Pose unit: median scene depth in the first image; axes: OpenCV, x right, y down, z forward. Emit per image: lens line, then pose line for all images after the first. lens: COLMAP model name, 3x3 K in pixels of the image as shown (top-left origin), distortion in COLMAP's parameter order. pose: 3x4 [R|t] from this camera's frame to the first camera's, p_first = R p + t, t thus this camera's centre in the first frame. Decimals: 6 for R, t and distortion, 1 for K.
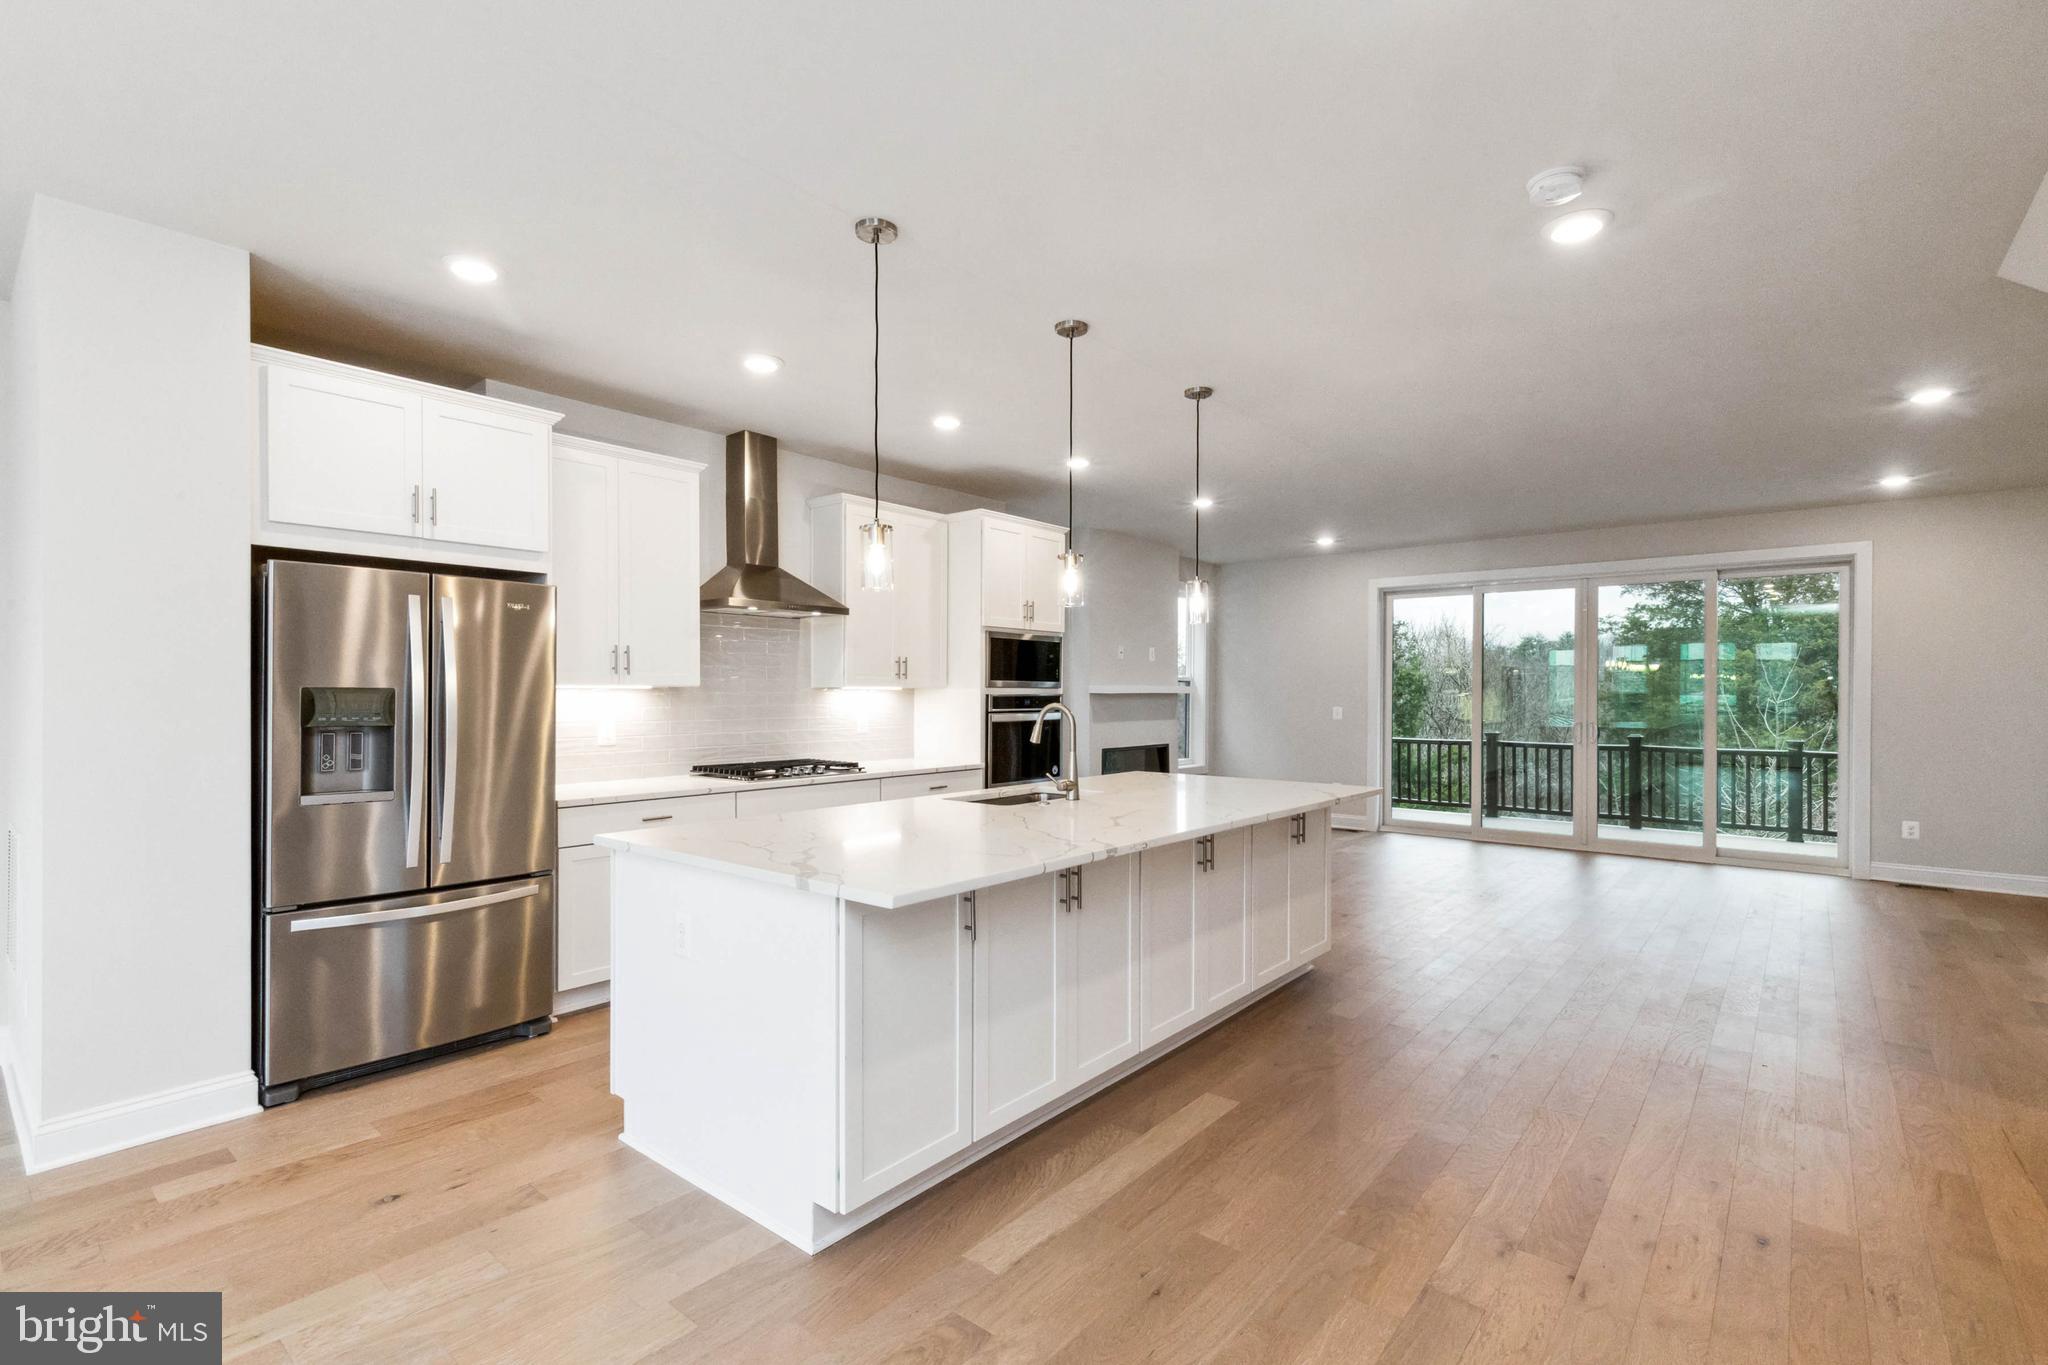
lens RADIAL K [[935.5, 0, 1029.7], [0, 935.5, 686.0], [0, 0, 1]] dist [0.019211, -0.000001]
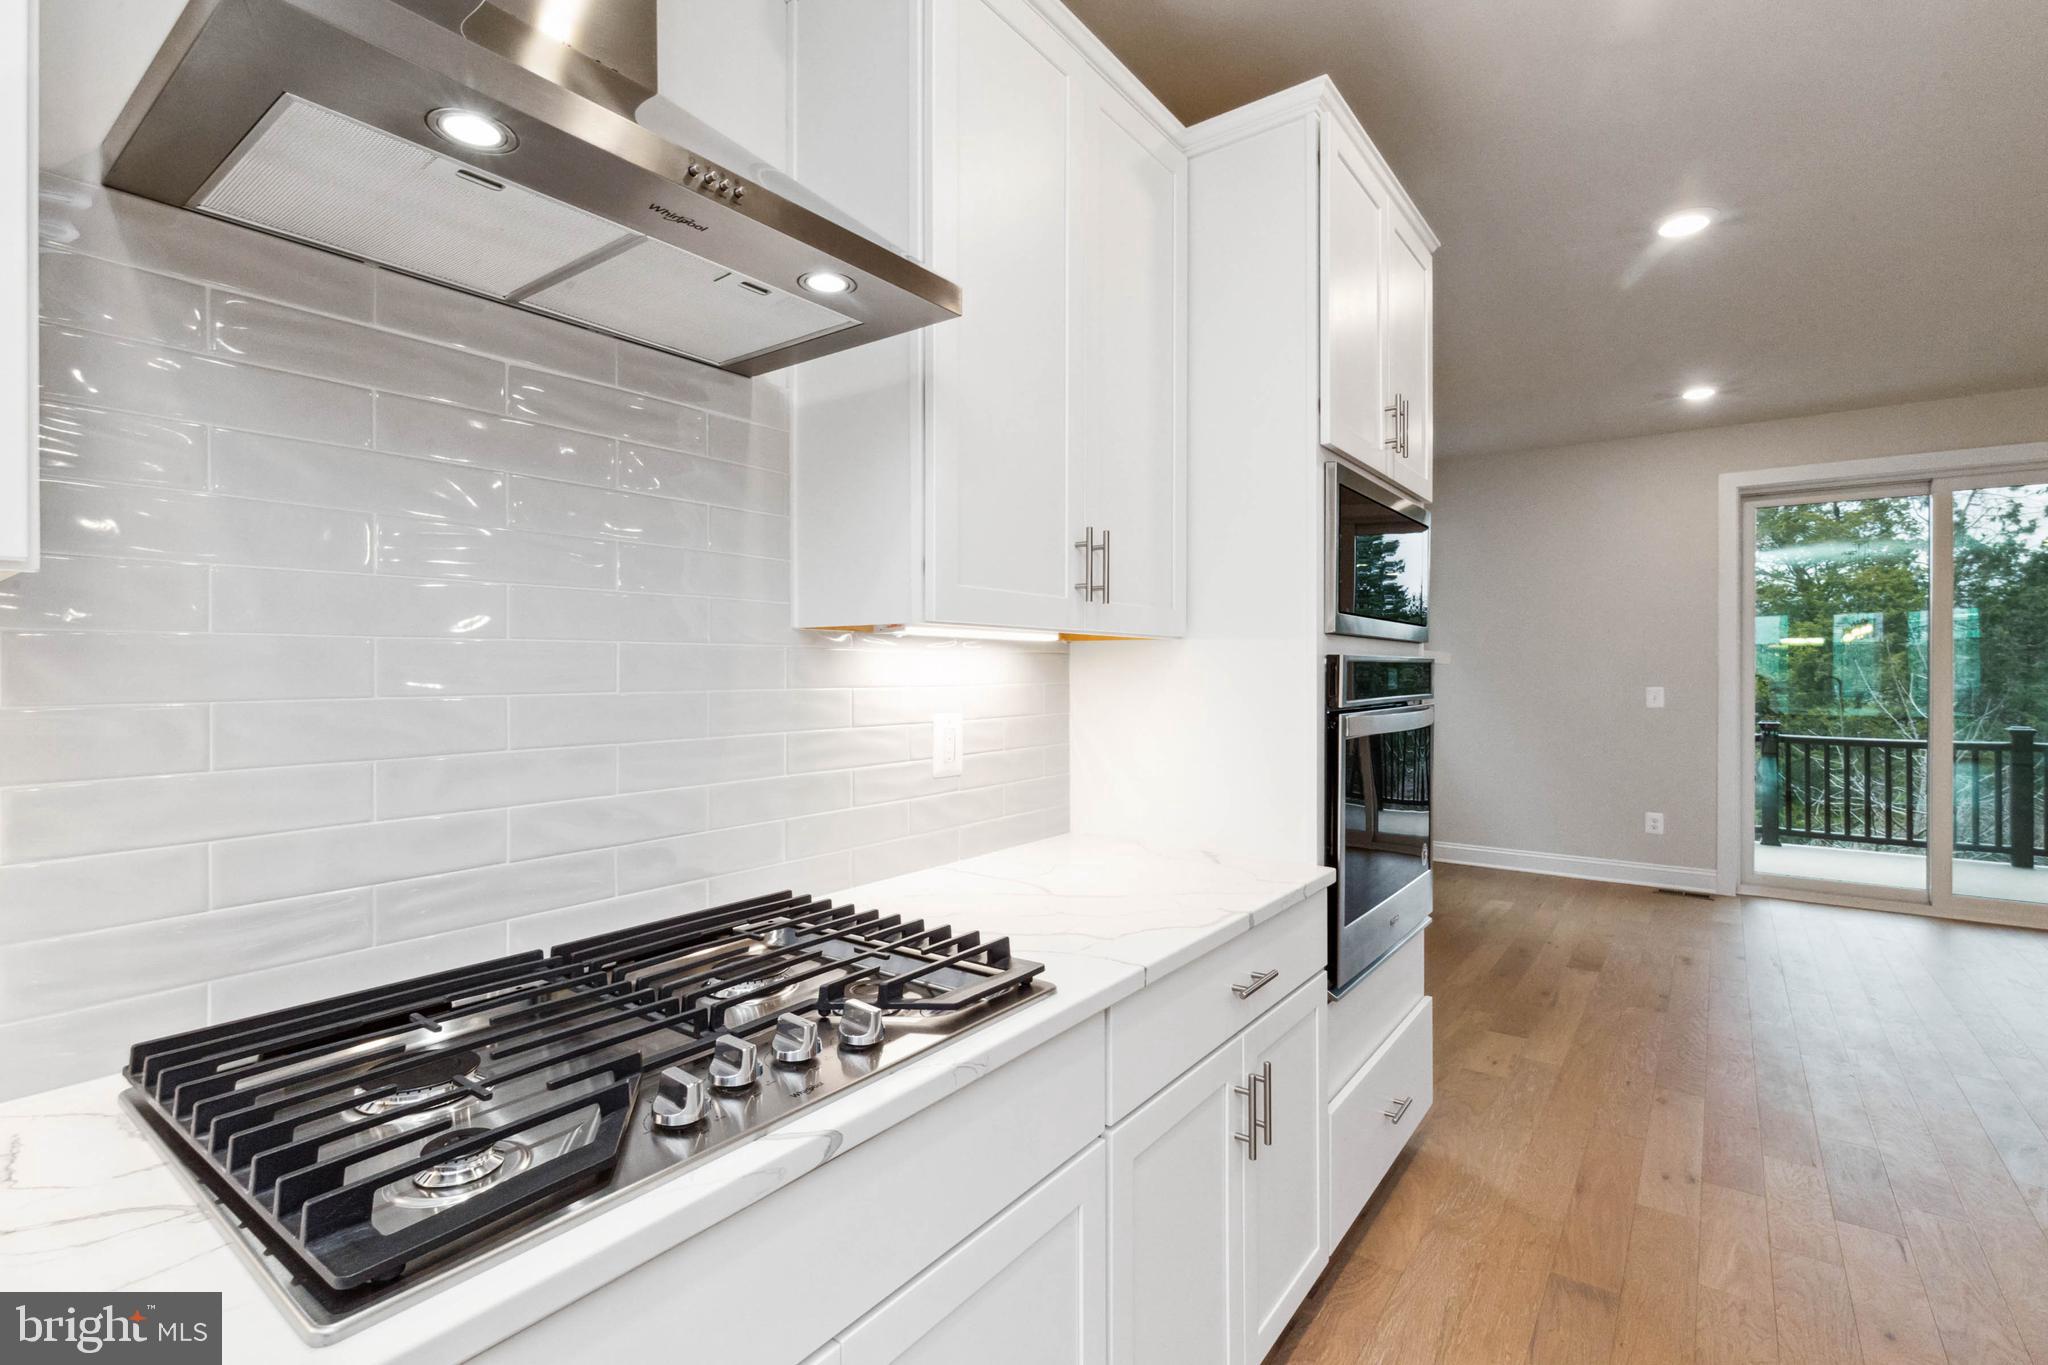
lens RADIAL K [[918.1, 0, 1023.0], [0, 918.1, 674.2], [0, 0, 1]] dist [-0.001039, -0.000568]
pose [[0.999399, -0.002702, 0.034548, -0.154169], [0.002403, 0.999959, 0.008684, 0.011890], [-0.034570, -0.008595, 0.999365, 0.640008]]
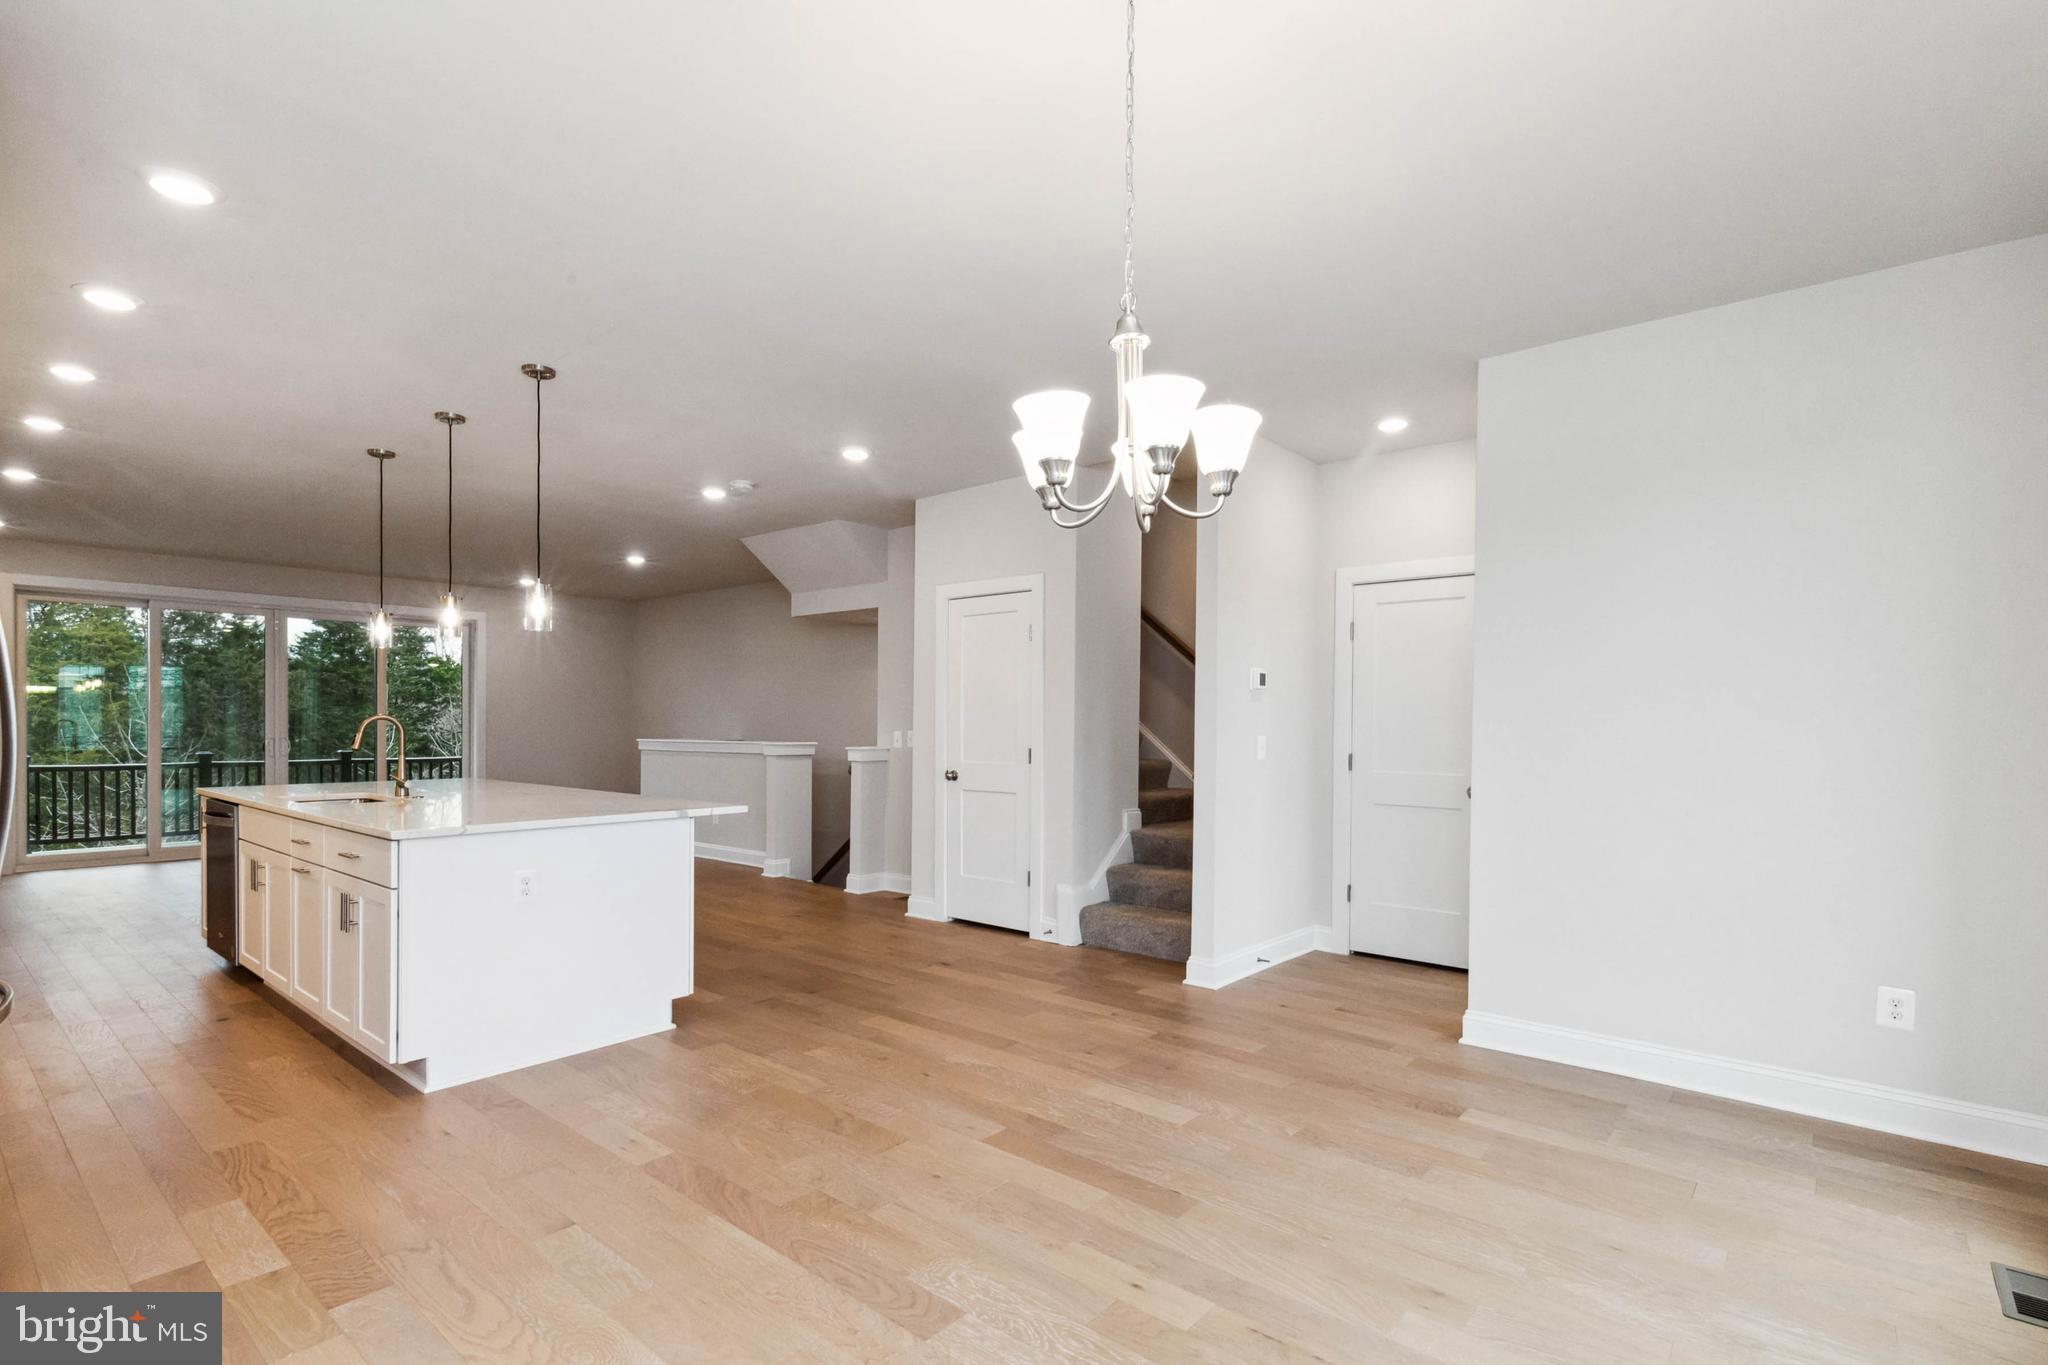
lens RADIAL K [[947.1, 0, 1033.2], [0, 947.1, 727.1], [0, 0, 1]] dist [0.000581, 0.000249]
pose [[0.002226, -0.007323, 0.999971, -0.707785], [-0.010745, 0.999915, 0.007346, 0.010812], [-0.999940, -0.010761, 0.002147, 0.124142]]
